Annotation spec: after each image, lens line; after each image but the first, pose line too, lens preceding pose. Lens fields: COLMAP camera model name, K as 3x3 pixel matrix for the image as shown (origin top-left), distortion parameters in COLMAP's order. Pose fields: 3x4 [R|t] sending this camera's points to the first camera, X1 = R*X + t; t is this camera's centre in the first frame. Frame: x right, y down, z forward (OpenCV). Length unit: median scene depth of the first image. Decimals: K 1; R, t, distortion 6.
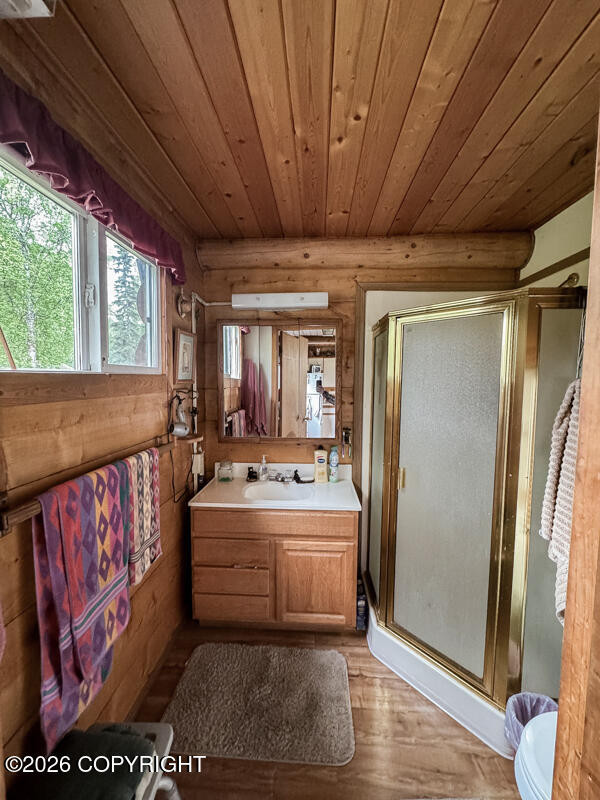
lens RADIAL K [[329.1, 0, 299.4], [0, 329.1, 401.6], [0, 0, 1]] dist [-0.003772, 0.000735]
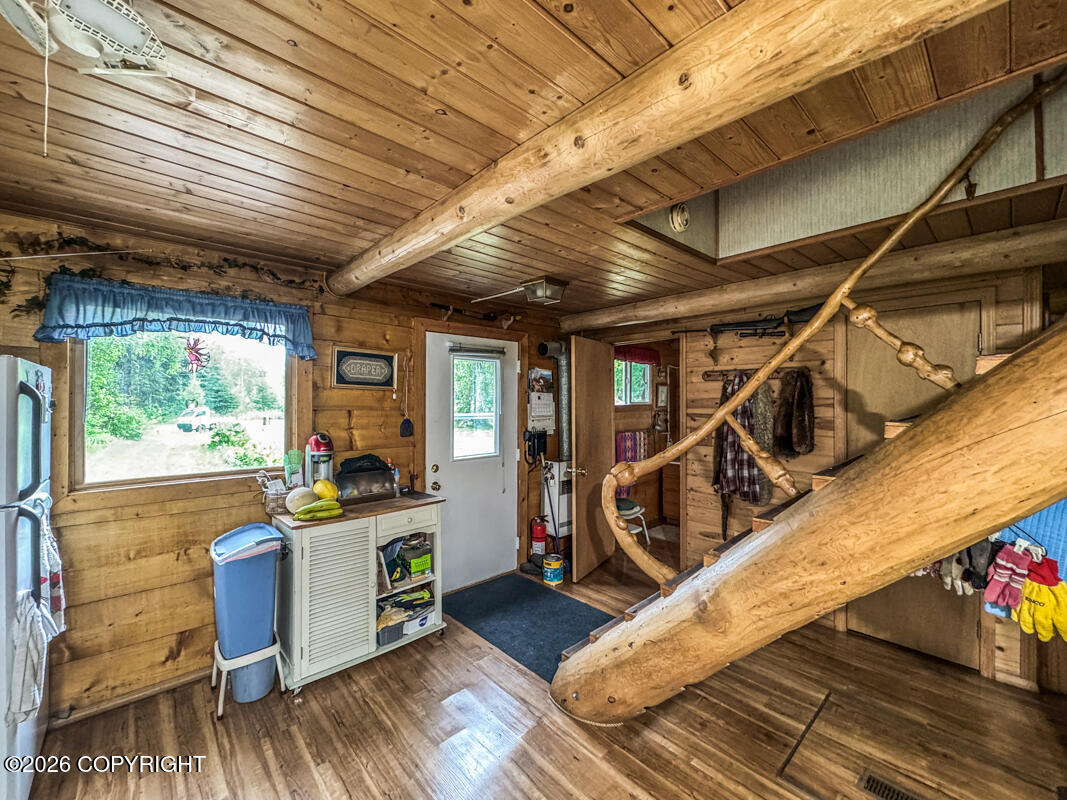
lens RADIAL K [[438.9, 0, 487.5], [0, 438.9, 395.5], [0, 0, 1]] dist [-0.003772, 0.000735]
pose [[0.673536, -0.009169, -0.739097, 0.926485], [-0.049183, 0.997151, -0.057191, 0.080127], [0.737516, 0.074871, 0.671167, -1.649071]]
